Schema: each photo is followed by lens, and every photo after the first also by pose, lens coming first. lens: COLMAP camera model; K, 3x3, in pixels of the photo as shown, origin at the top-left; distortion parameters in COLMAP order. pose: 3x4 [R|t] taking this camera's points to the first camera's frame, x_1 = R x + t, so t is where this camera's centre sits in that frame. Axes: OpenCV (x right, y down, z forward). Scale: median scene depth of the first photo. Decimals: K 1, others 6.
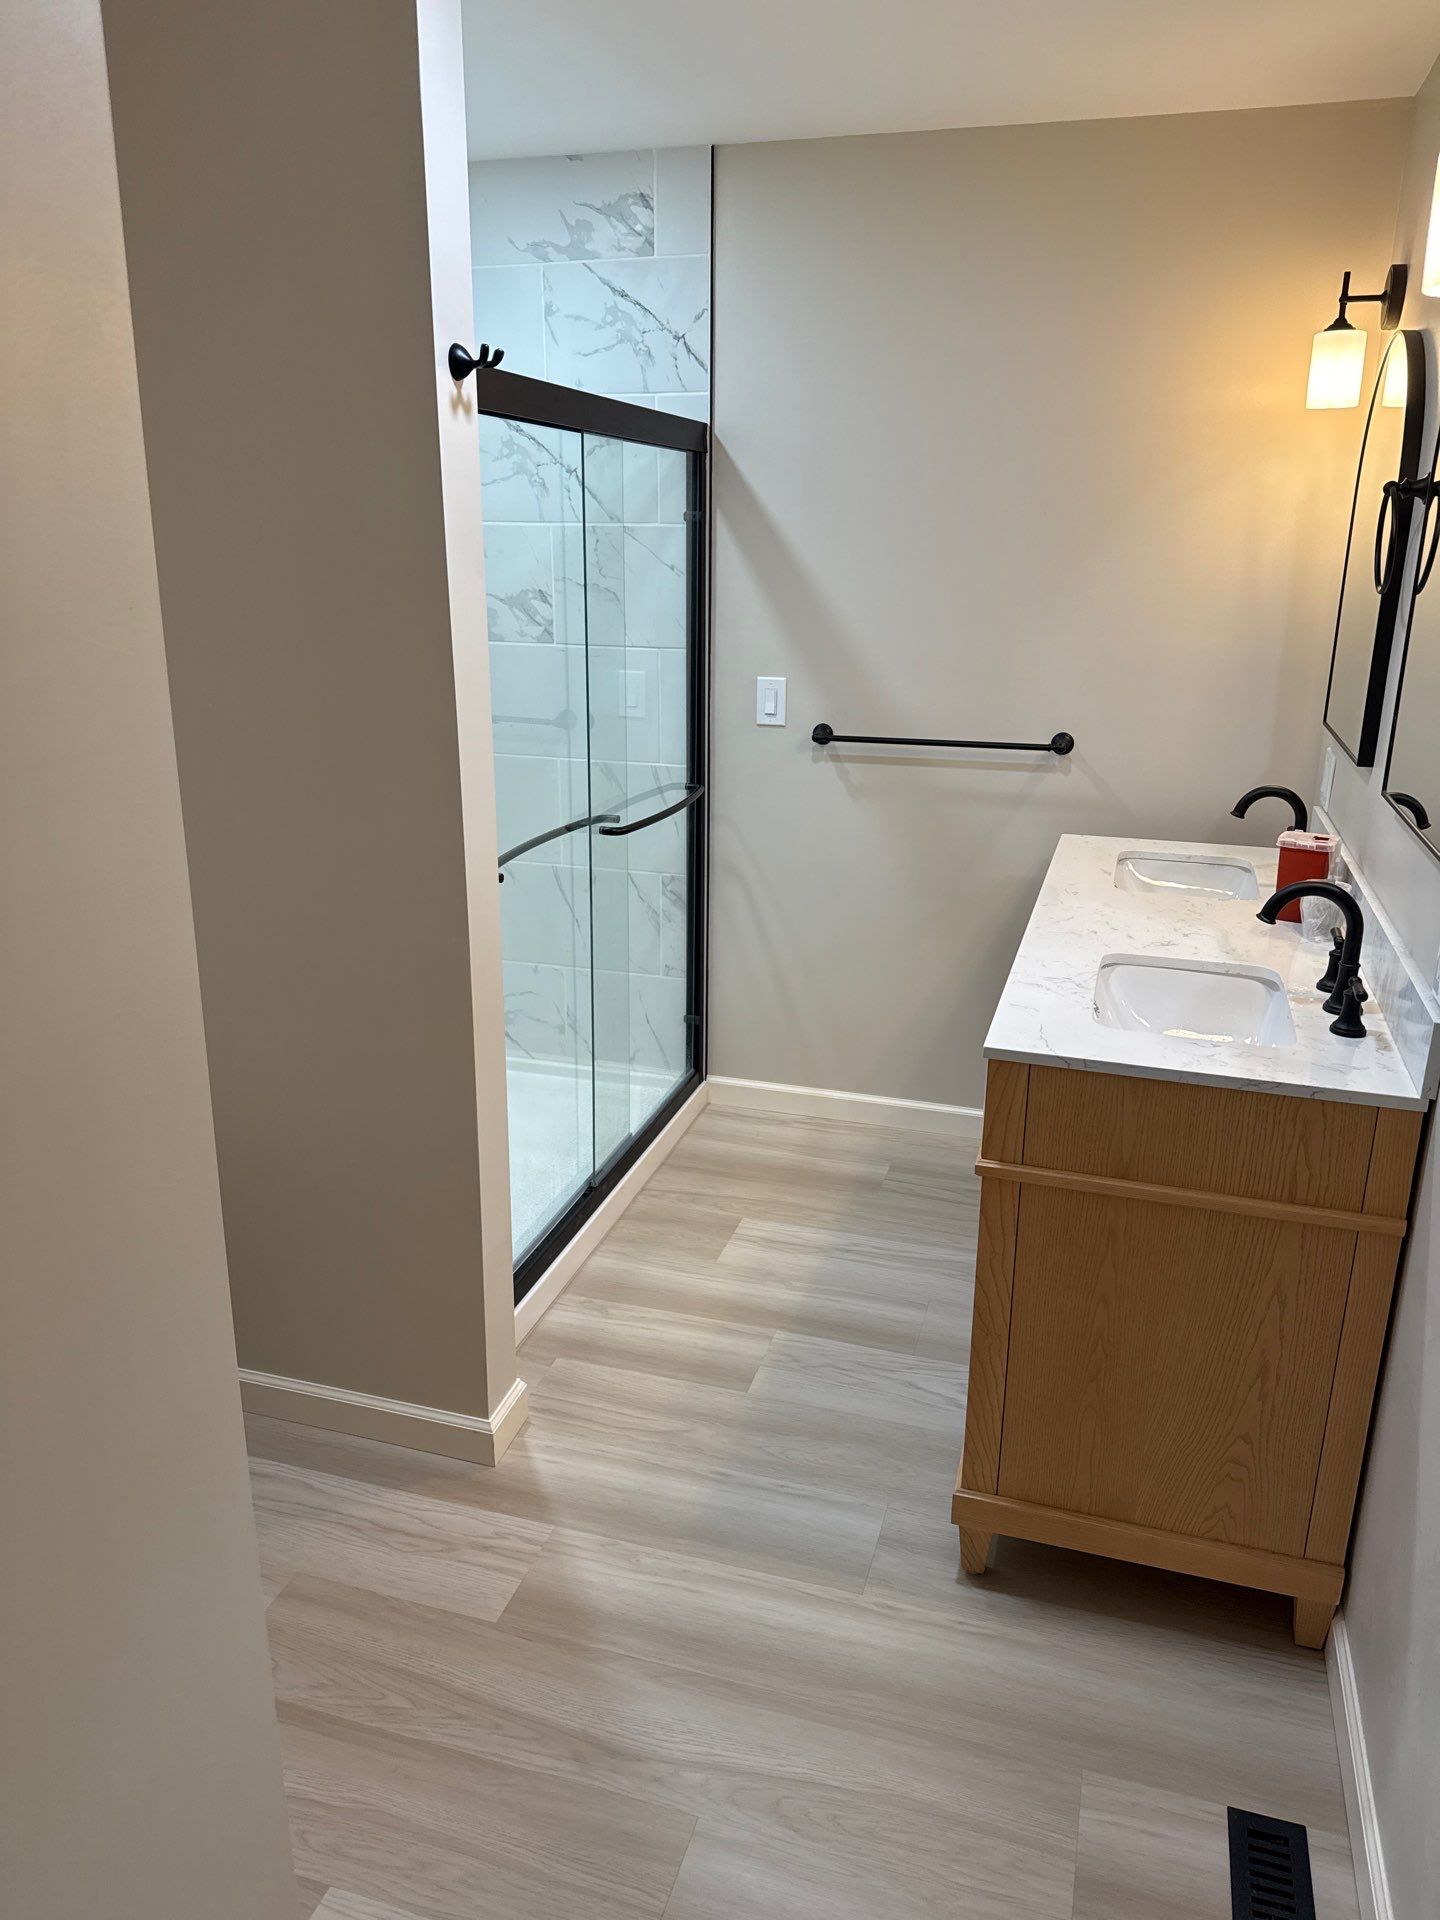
lens RADIAL K [[1320.9, 0, 721.1], [0, 1320.9, 972.2], [0, 0, 1]] dist [0.042732, -0.053801]
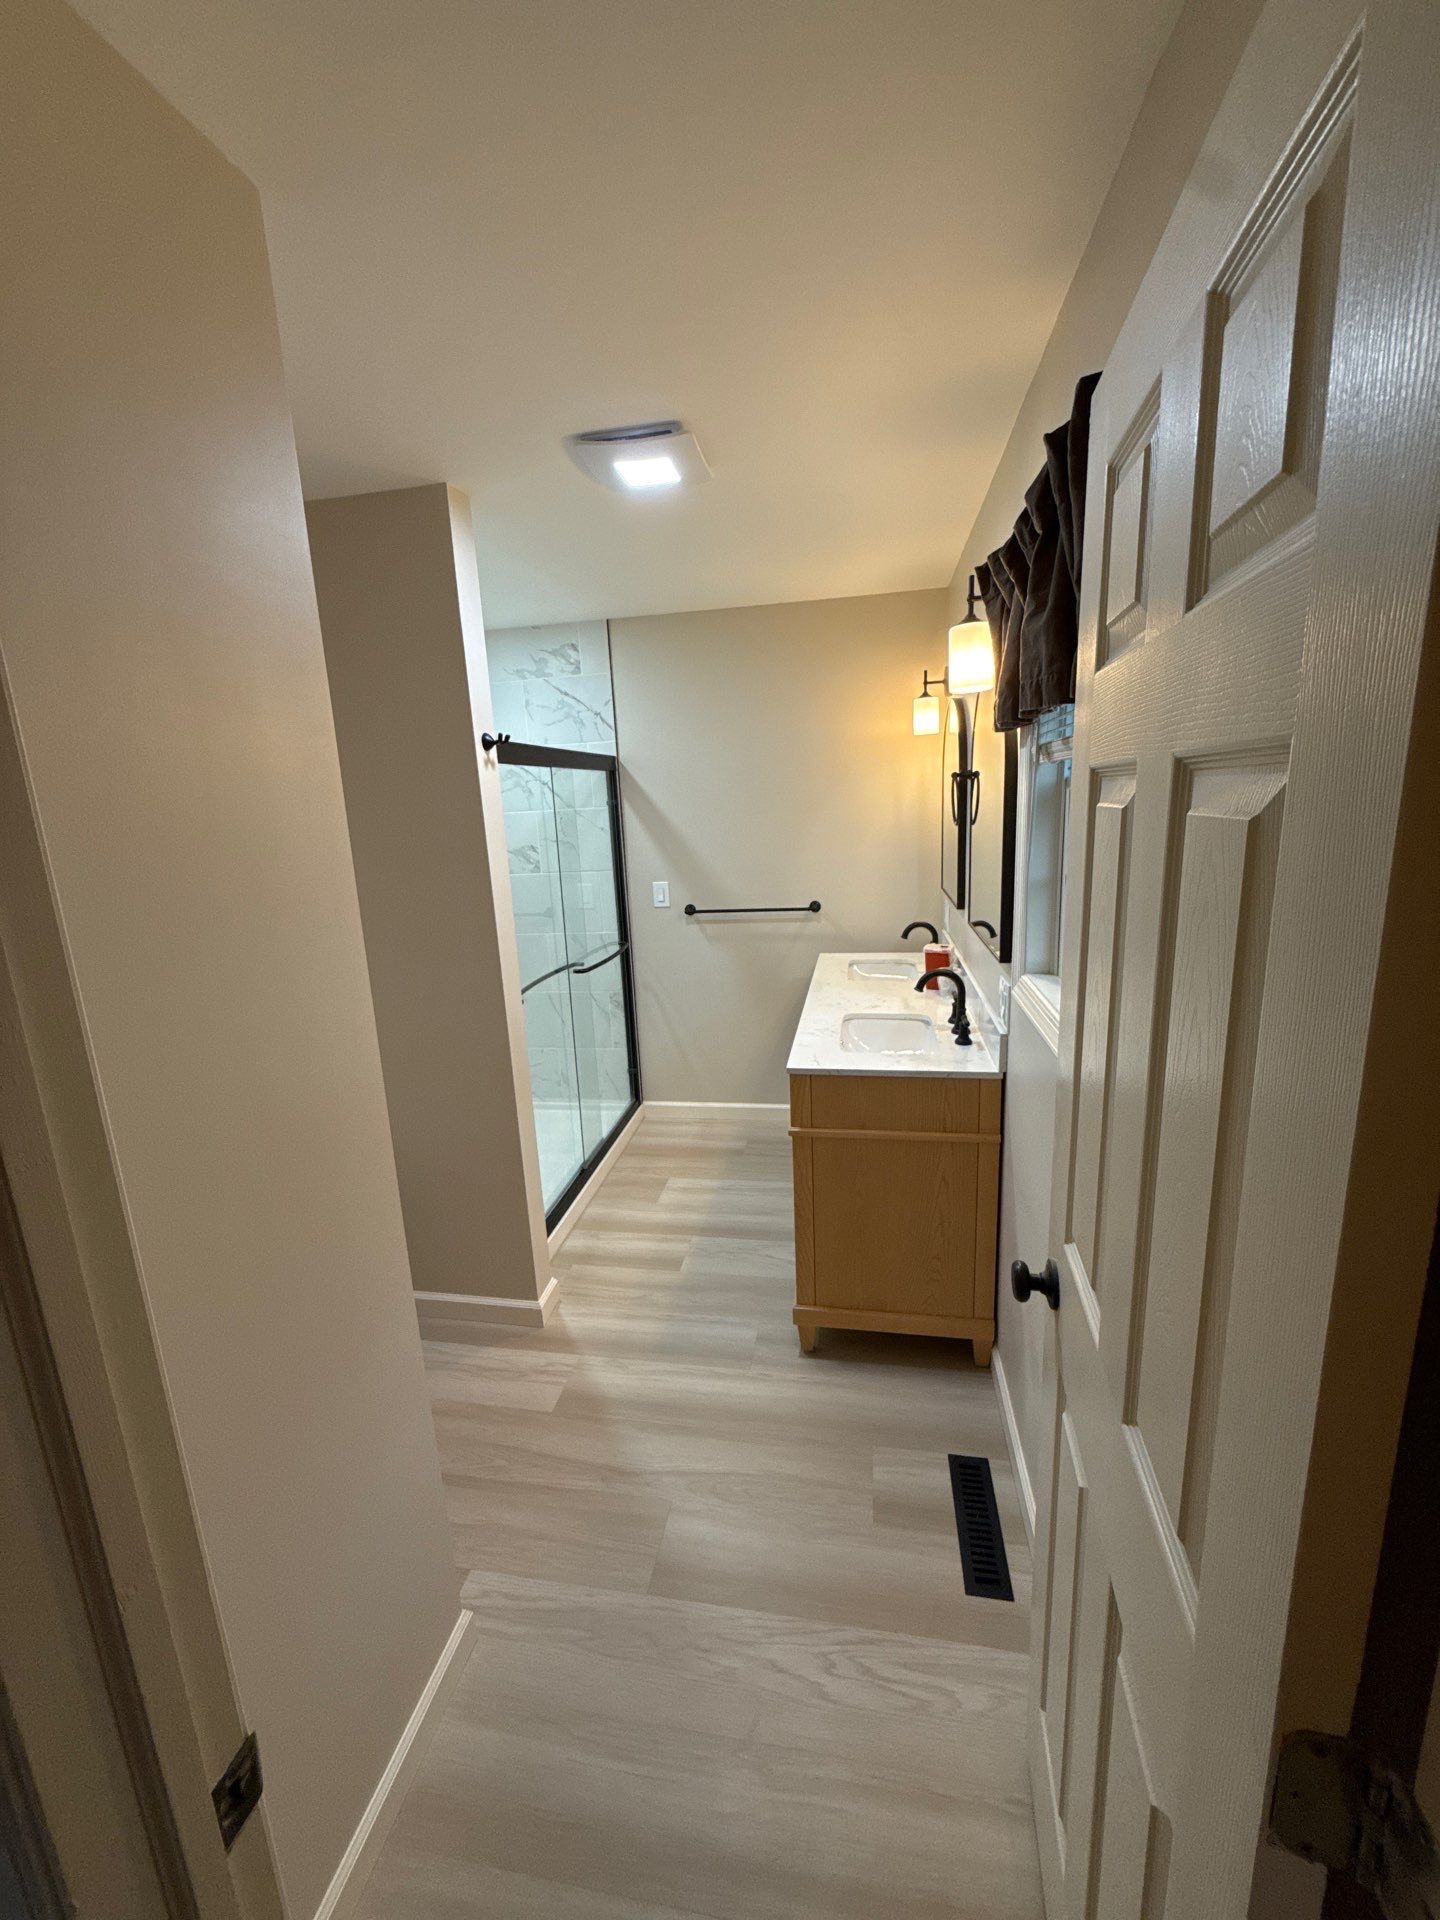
lens RADIAL K [[765.3, 0, 706.6], [0, 765.3, 963.5], [0, 0, 1]] dist [0.002749, -0.000076]
pose [[0.992749, -0.081052, 0.088770, -0.002186], [0.089680, 0.991142, -0.097956, 0.002995], [-0.080045, 0.105206, 0.991224, -0.074991]]
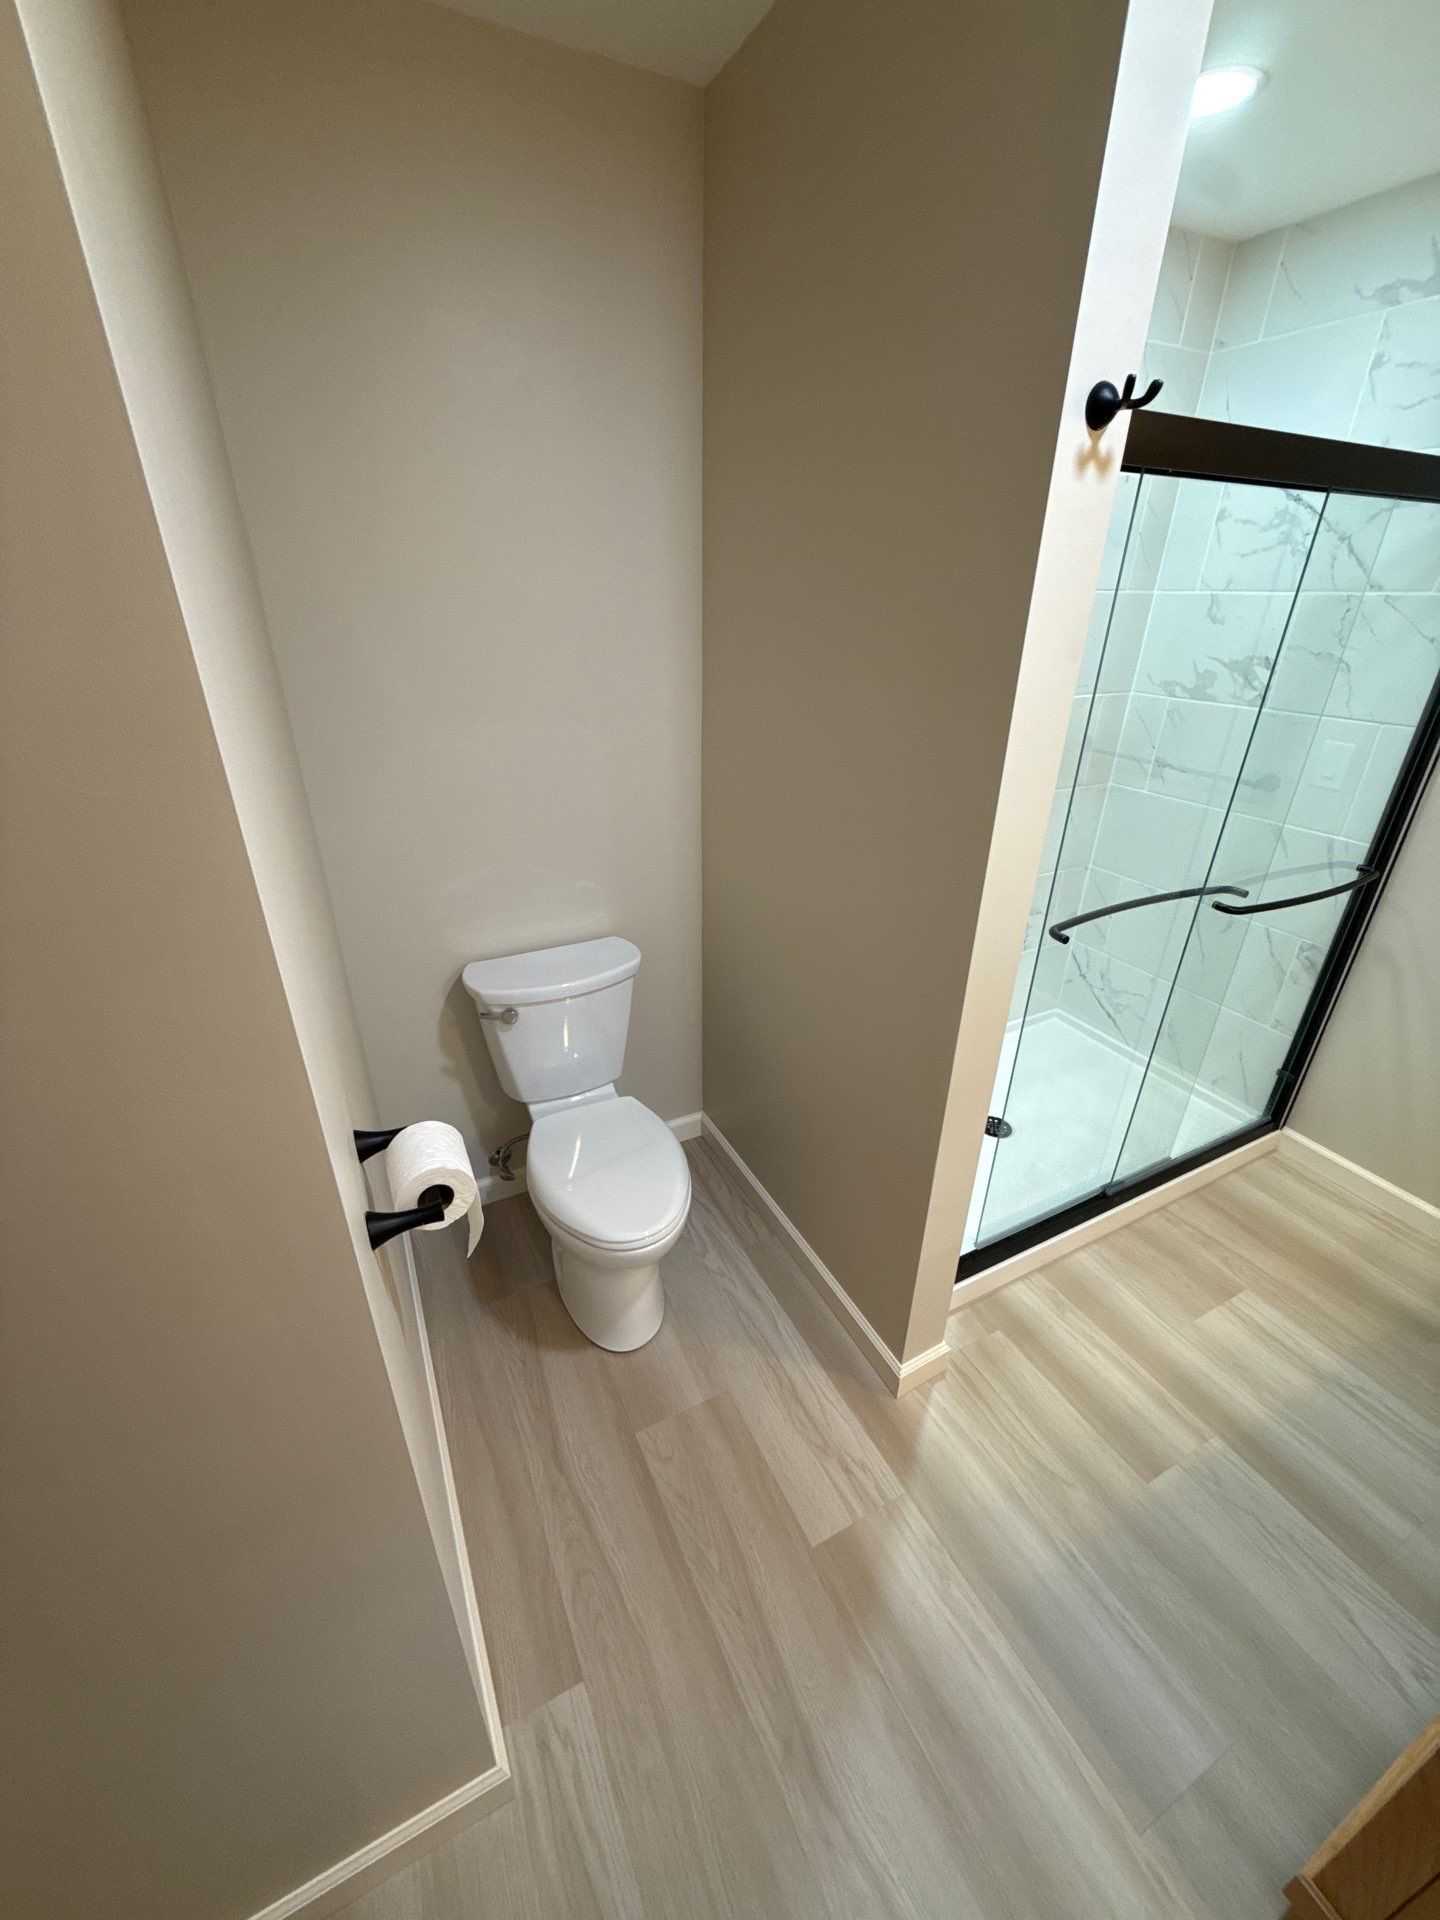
lens RADIAL K [[765.3, 0, 728.6], [0, 765.3, 962.2], [0, 0, 1]] dist [0.002749, -0.000076]
pose [[0.699516, 0.313677, -0.642094, 0.040185], [-0.226555, 0.949508, 0.217041, -0.104409], [0.677754, -0.006354, 0.735261, 0.288251]]
